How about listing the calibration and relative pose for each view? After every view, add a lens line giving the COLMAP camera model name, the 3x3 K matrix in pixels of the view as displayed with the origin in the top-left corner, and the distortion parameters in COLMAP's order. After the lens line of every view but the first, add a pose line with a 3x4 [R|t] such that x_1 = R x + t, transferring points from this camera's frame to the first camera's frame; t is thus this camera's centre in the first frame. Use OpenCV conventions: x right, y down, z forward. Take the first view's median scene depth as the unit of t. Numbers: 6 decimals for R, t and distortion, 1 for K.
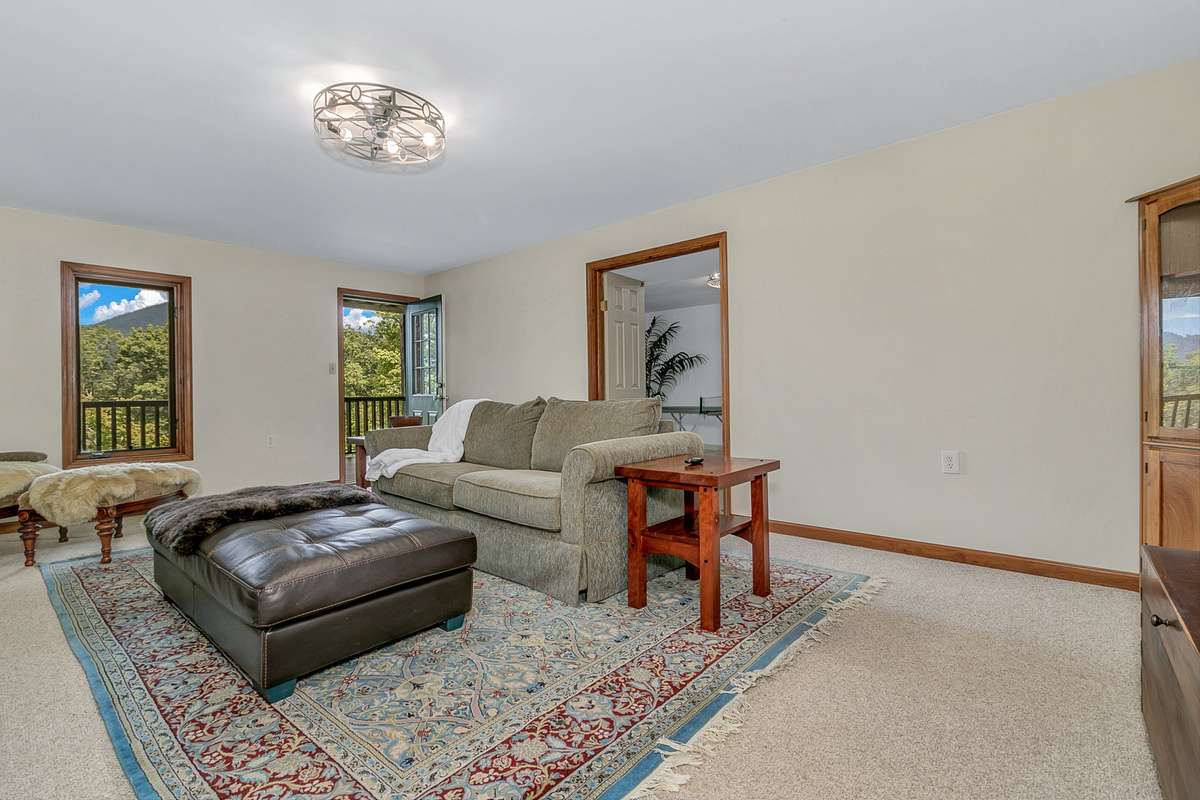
lens RADIAL K [[549.0, 0, 601.9], [0, 549.0, 393.6], [0, 0, 1]] dist [-0.000346, 0.000532]
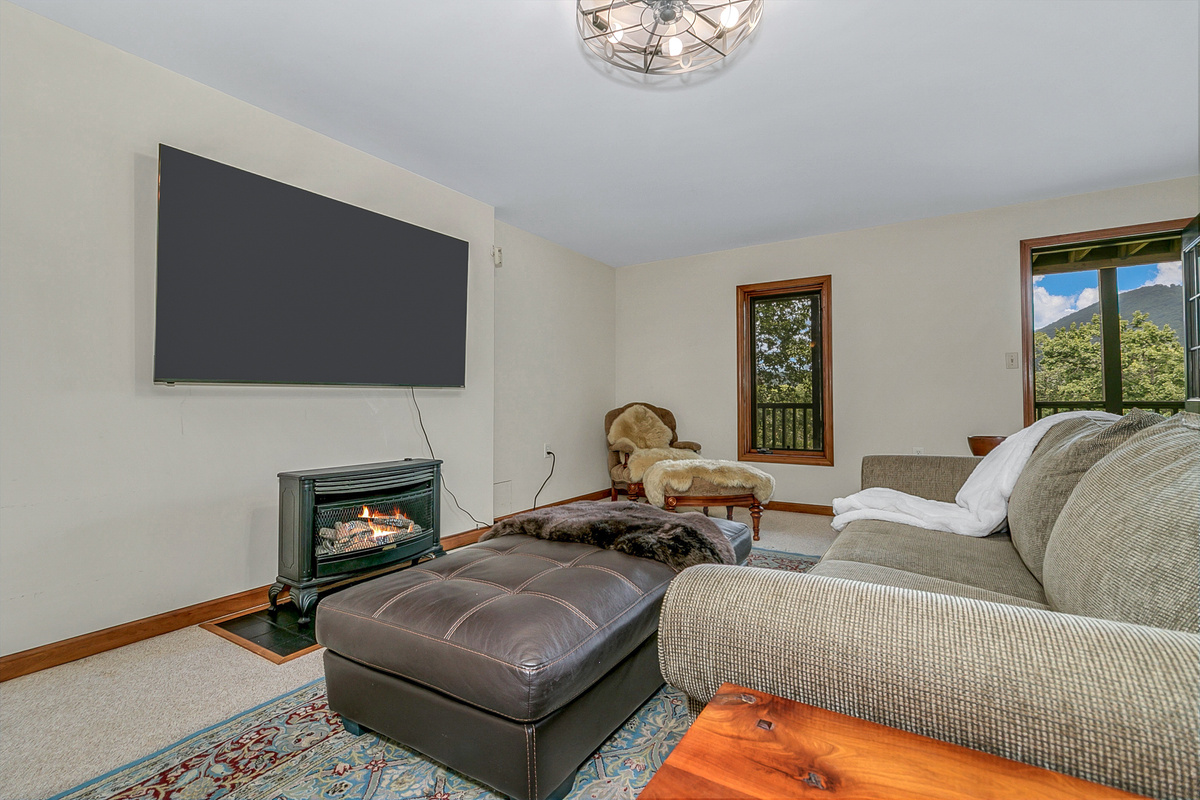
lens RADIAL K [[549.0, 0, 598.2], [0, 549.0, 391.2], [0, 0, 1]] dist [-0.000346, 0.000532]
pose [[0.146178, -0.007202, -0.989232, 0.250107], [0.002042, 0.999974, -0.006979, -0.006021], [0.989256, -0.001000, 0.146189, 0.813602]]
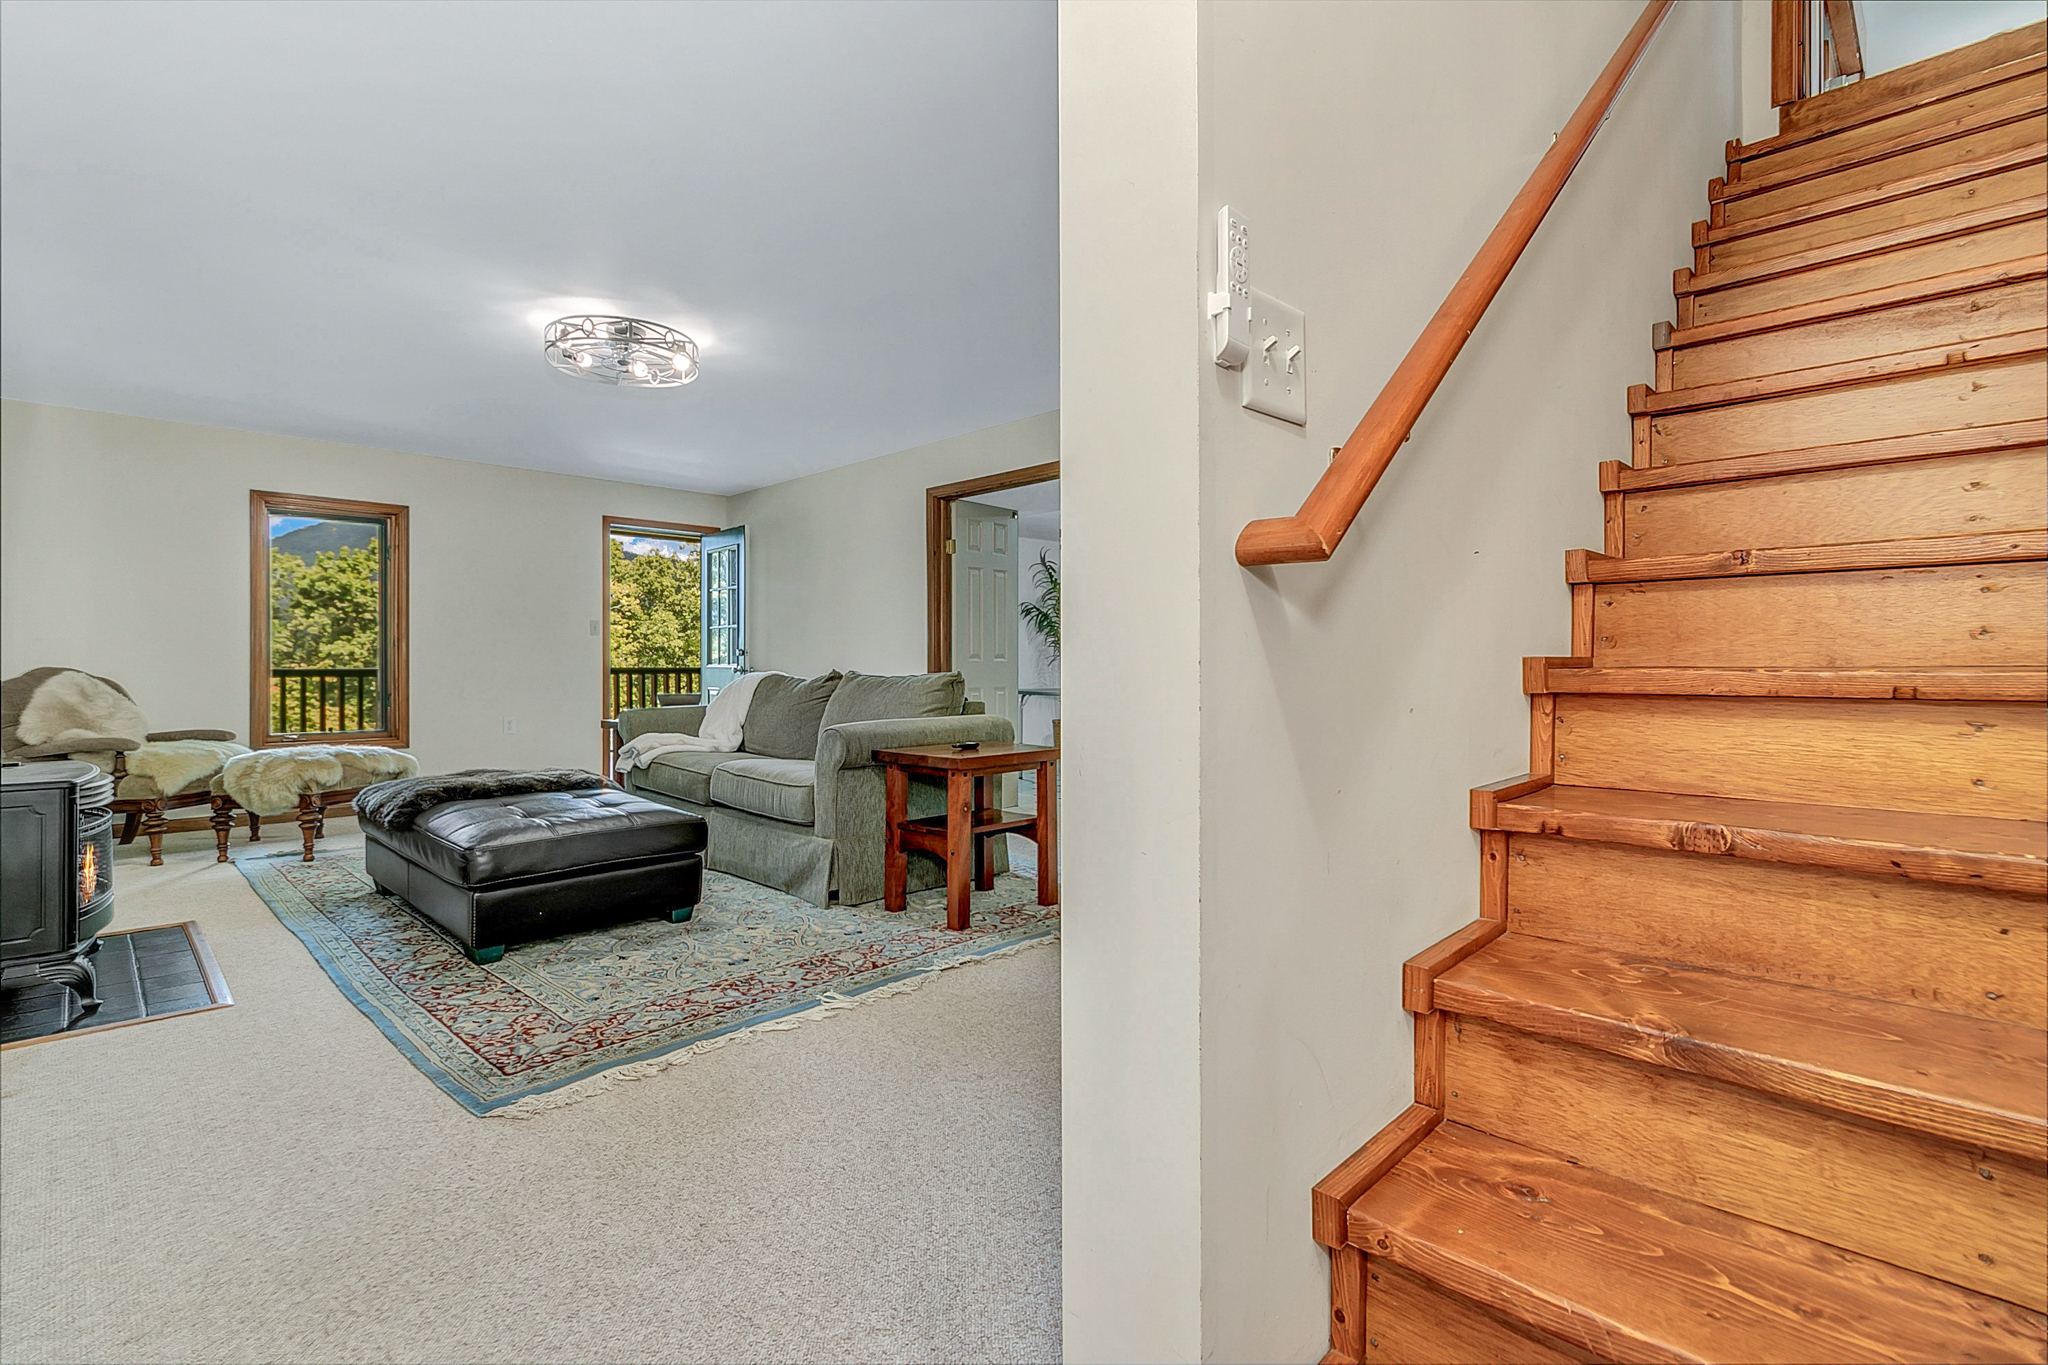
lens RADIAL K [[937.0, 0, 1025.0], [0, 937.0, 671.1], [0, 0, 1]] dist [-0.000346, 0.000532]
pose [[0.998167, 0.012966, -0.059122, 0.319401], [-0.012718, 0.999909, 0.004575, -0.002571], [0.059176, -0.003814, 0.998240, -0.428311]]
